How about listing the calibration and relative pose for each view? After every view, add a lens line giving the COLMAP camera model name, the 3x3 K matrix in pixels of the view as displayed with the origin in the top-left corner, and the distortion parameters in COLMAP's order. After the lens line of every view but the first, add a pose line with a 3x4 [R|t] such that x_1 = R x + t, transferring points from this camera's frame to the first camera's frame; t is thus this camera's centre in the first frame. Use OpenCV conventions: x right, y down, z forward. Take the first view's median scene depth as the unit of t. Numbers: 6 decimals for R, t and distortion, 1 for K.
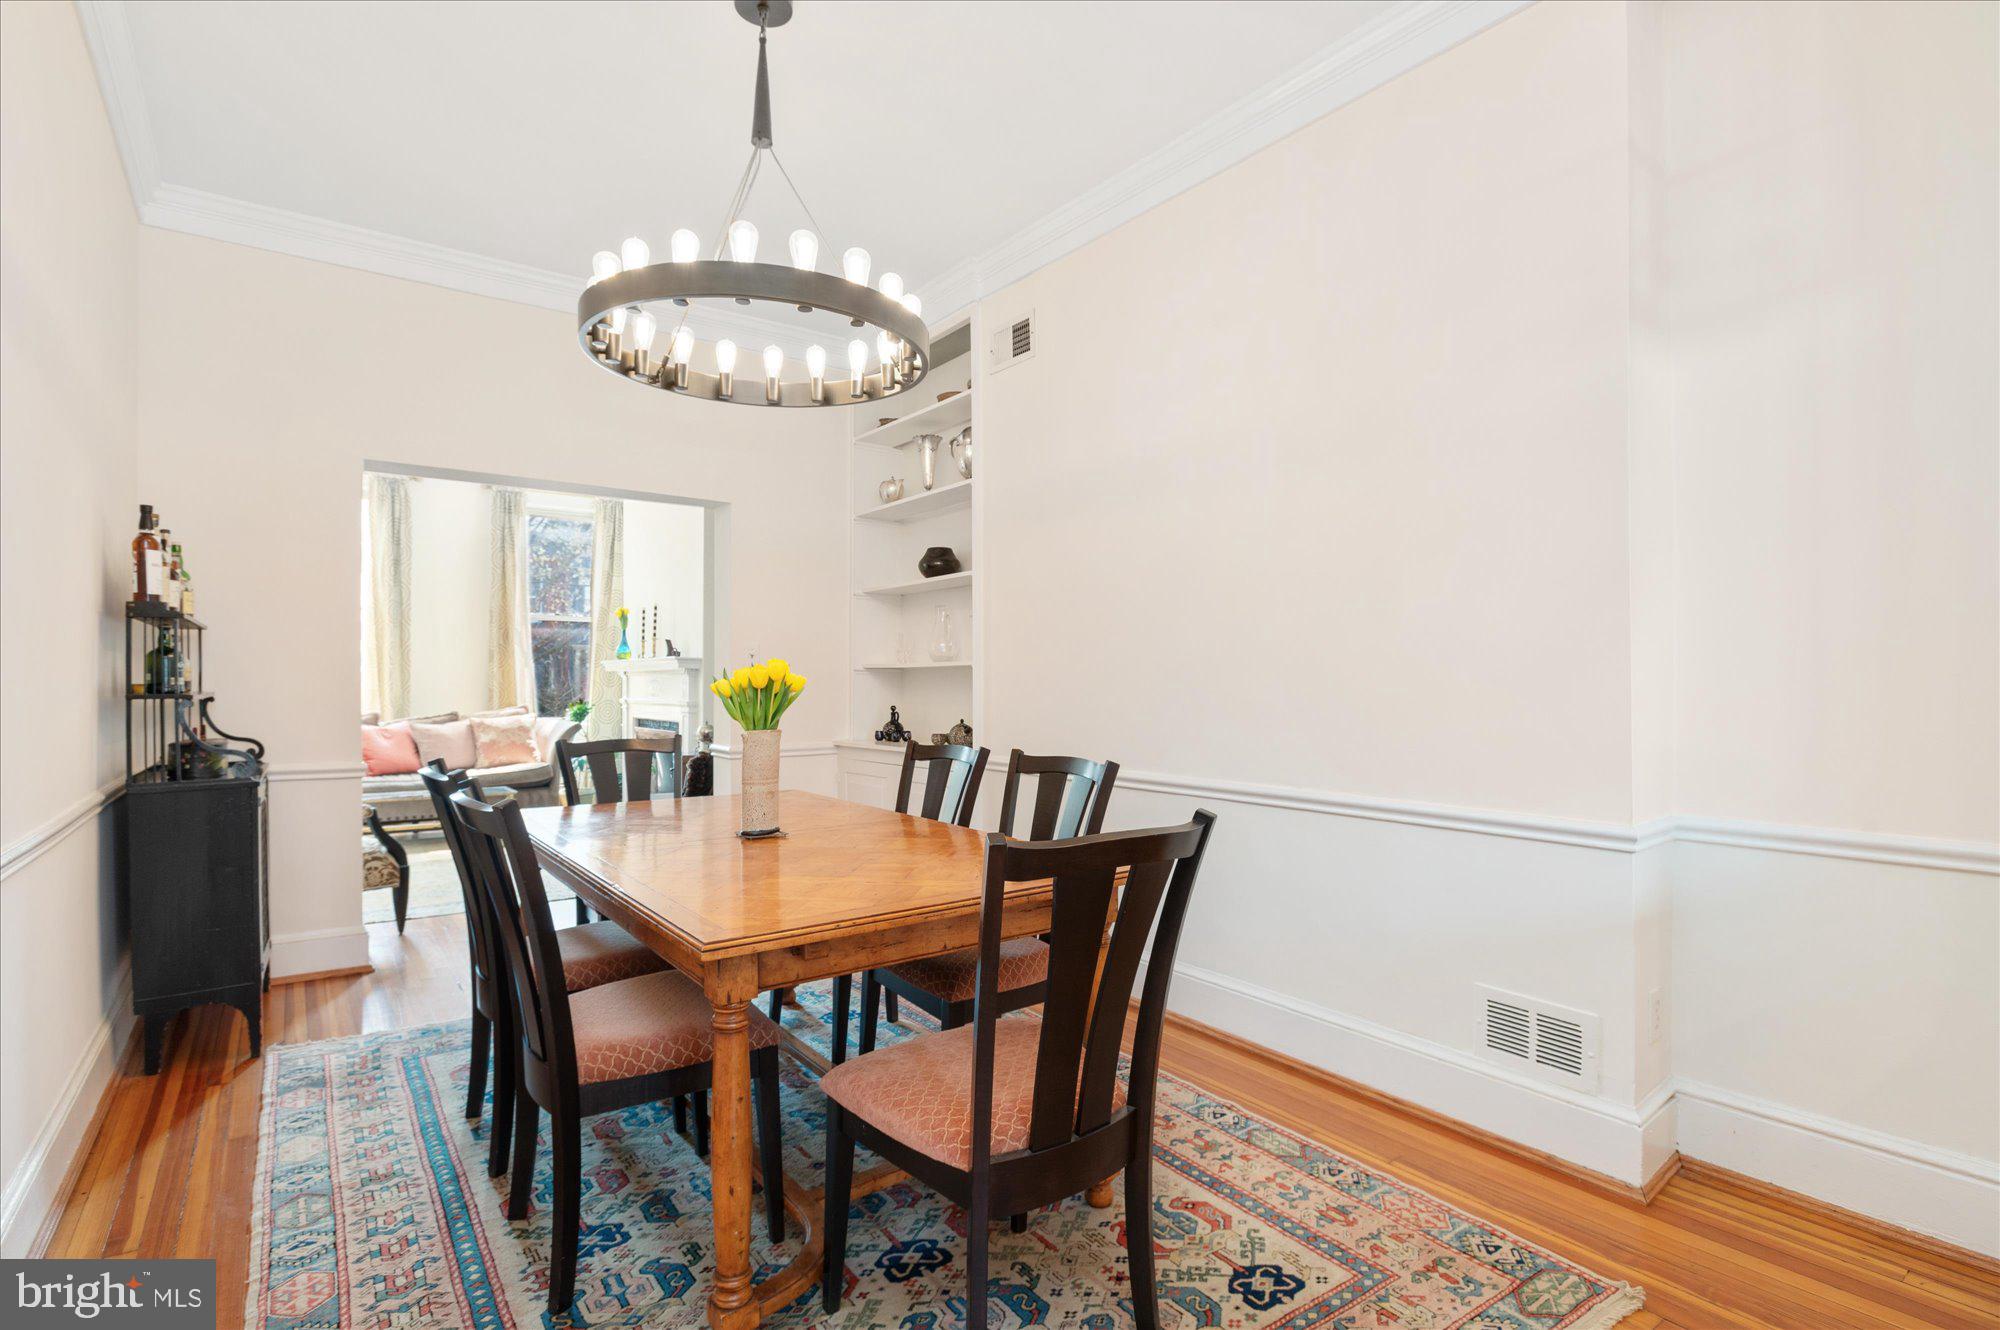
lens RADIAL K [[960.8, 0, 1017.1], [0, 960.8, 678.6], [0, 0, 1]] dist [0.018211, -0.001304]
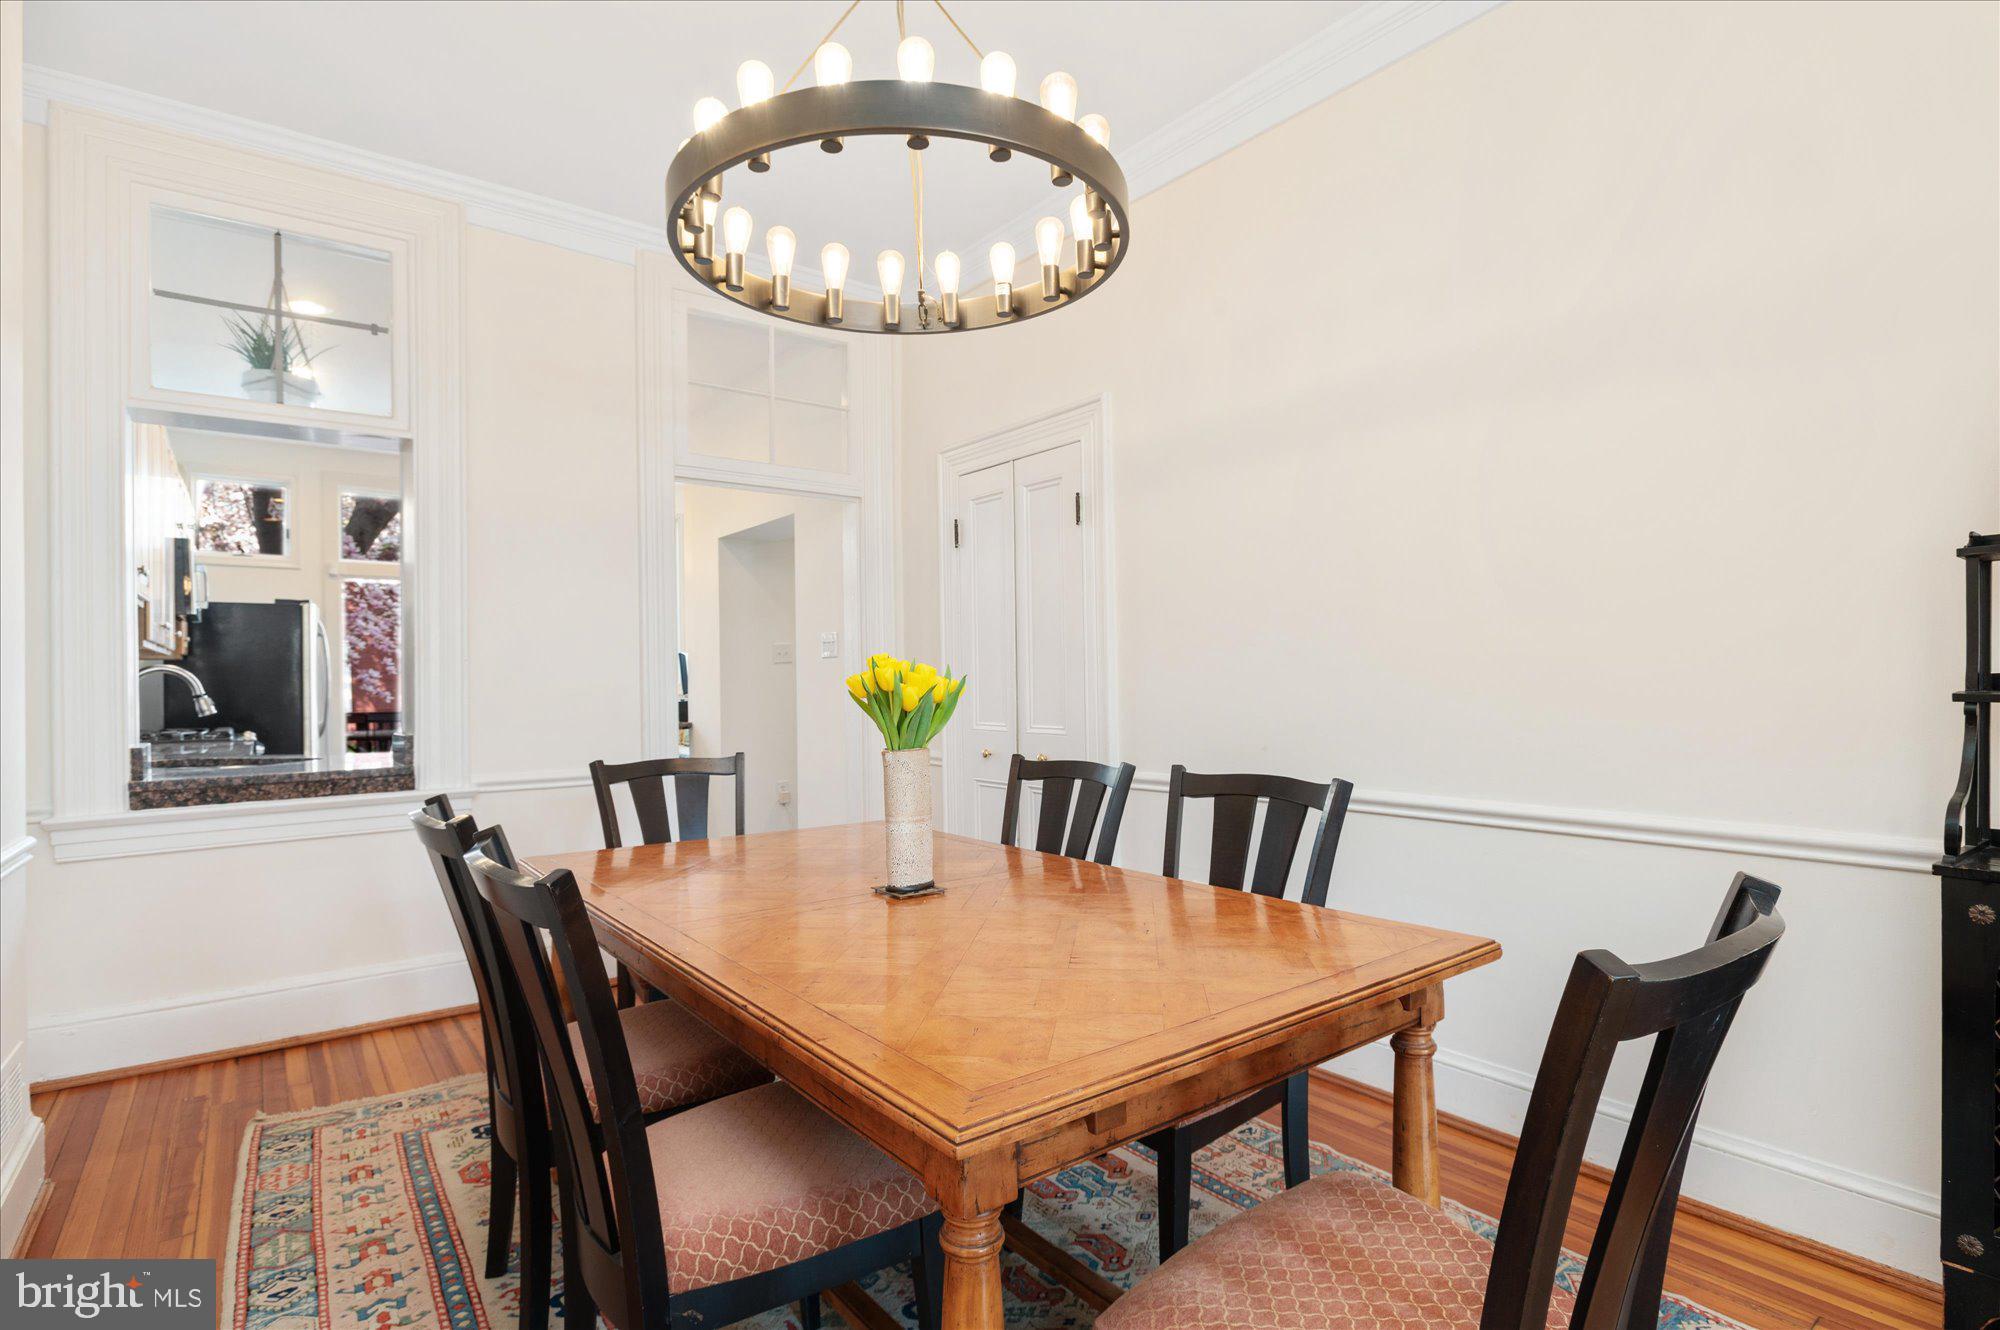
lens RADIAL K [[960.8, 0, 1006.7], [0, 960.8, 646.2], [0, 0, 1]] dist [0.018211, -0.001304]
pose [[0.999416, -0.033170, 0.008229, -0.149170], [0.033444, 0.998801, -0.035742, -0.001738], [-0.007034, 0.035997, 0.999327, 0.202098]]
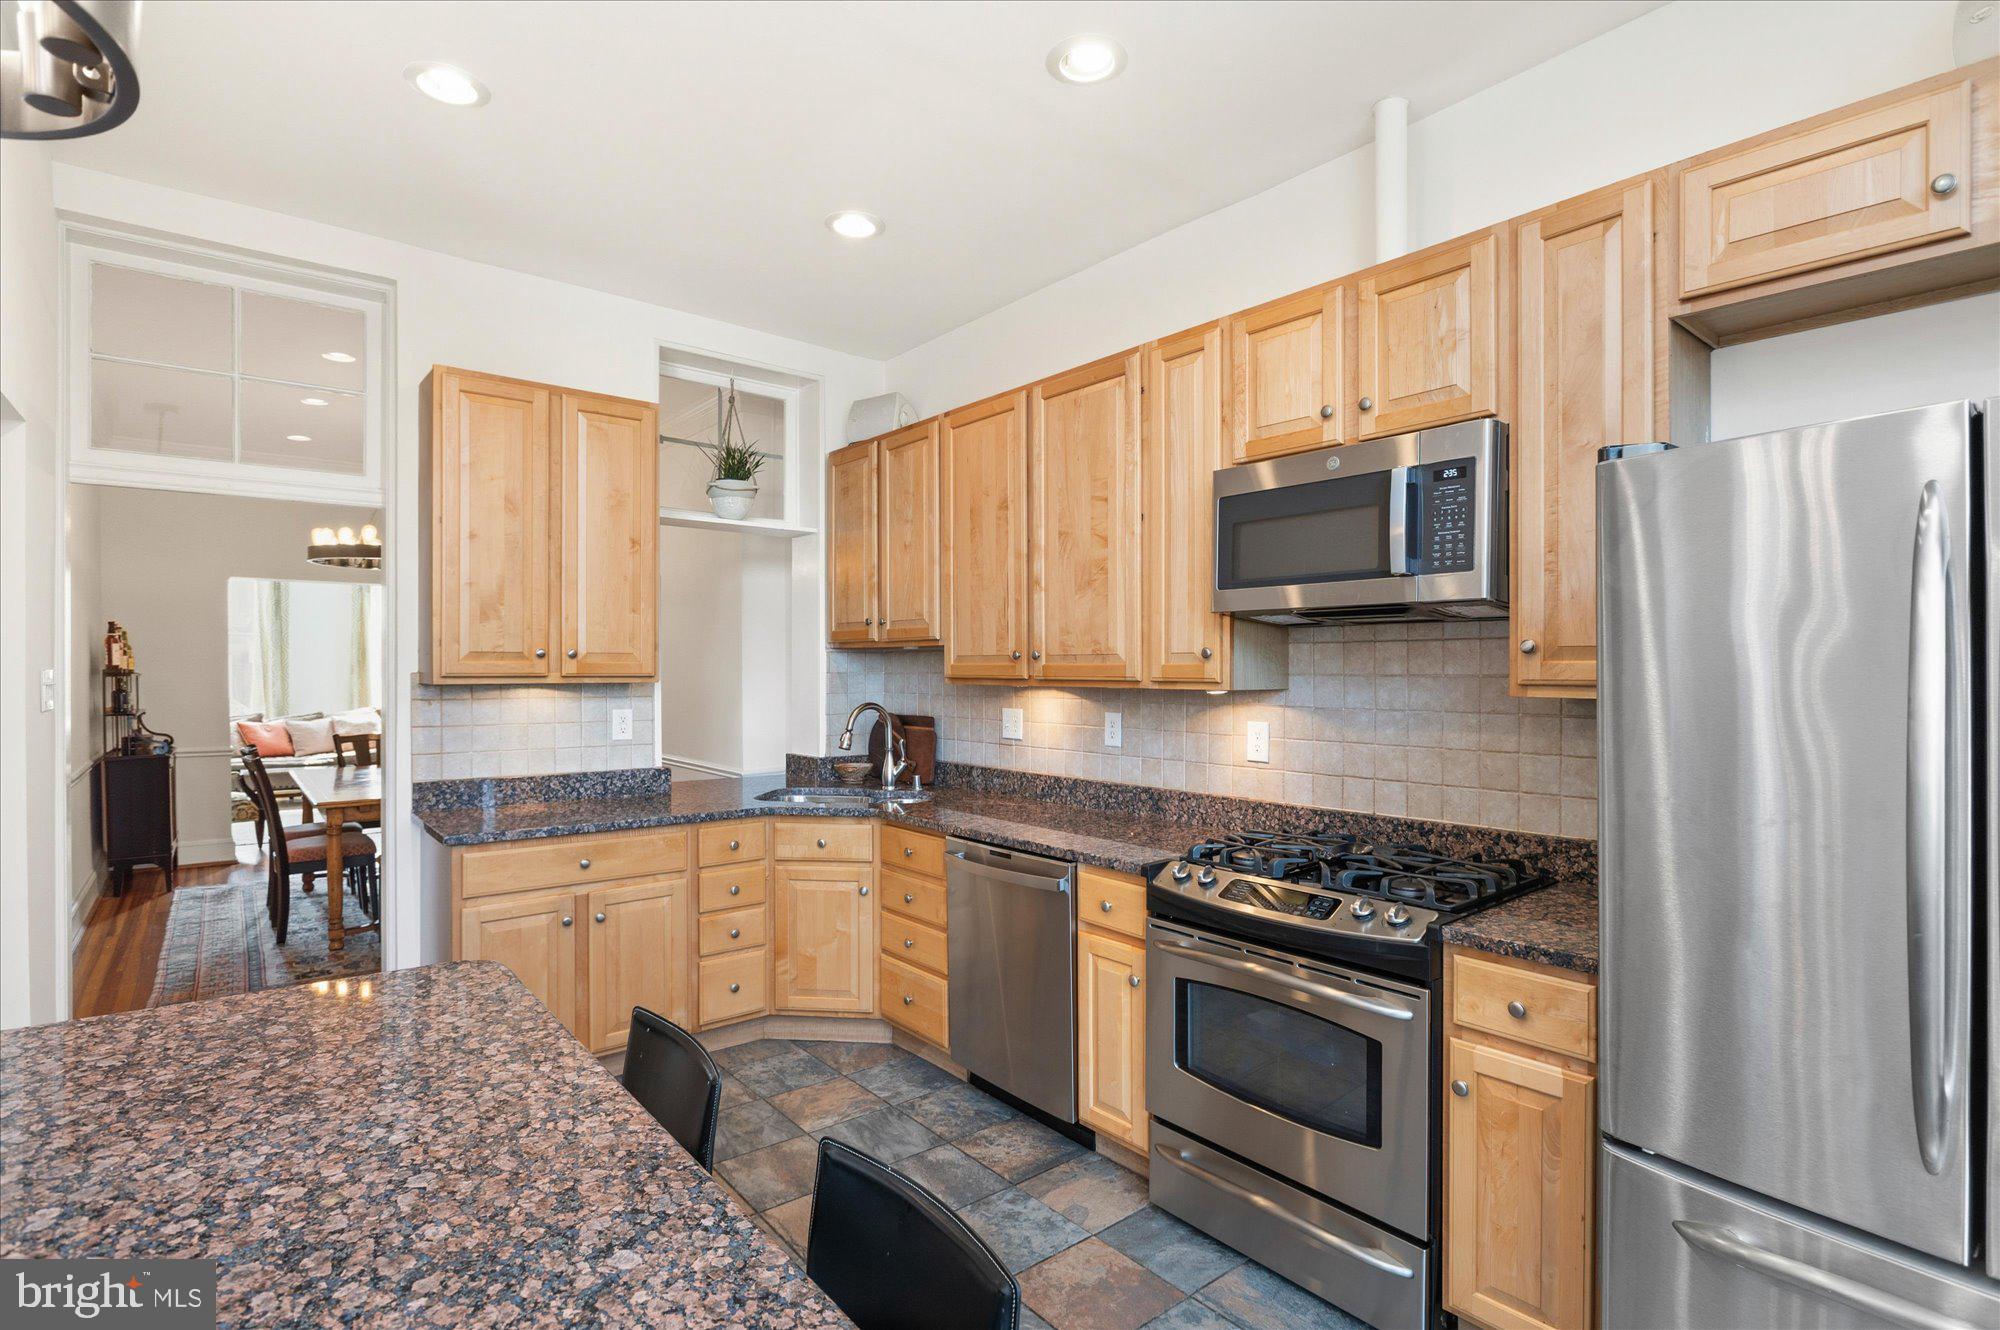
lens RADIAL K [[960.8, 0, 991.3], [0, 960.8, 672.9], [0, 0, 1]] dist [0.018211, -0.001304]
pose [[0.999479, -0.001692, 0.032221, 0.886048], [0.001438, 0.999968, 0.007900, -0.081745], [-0.032233, -0.007850, 0.999450, -1.104249]]
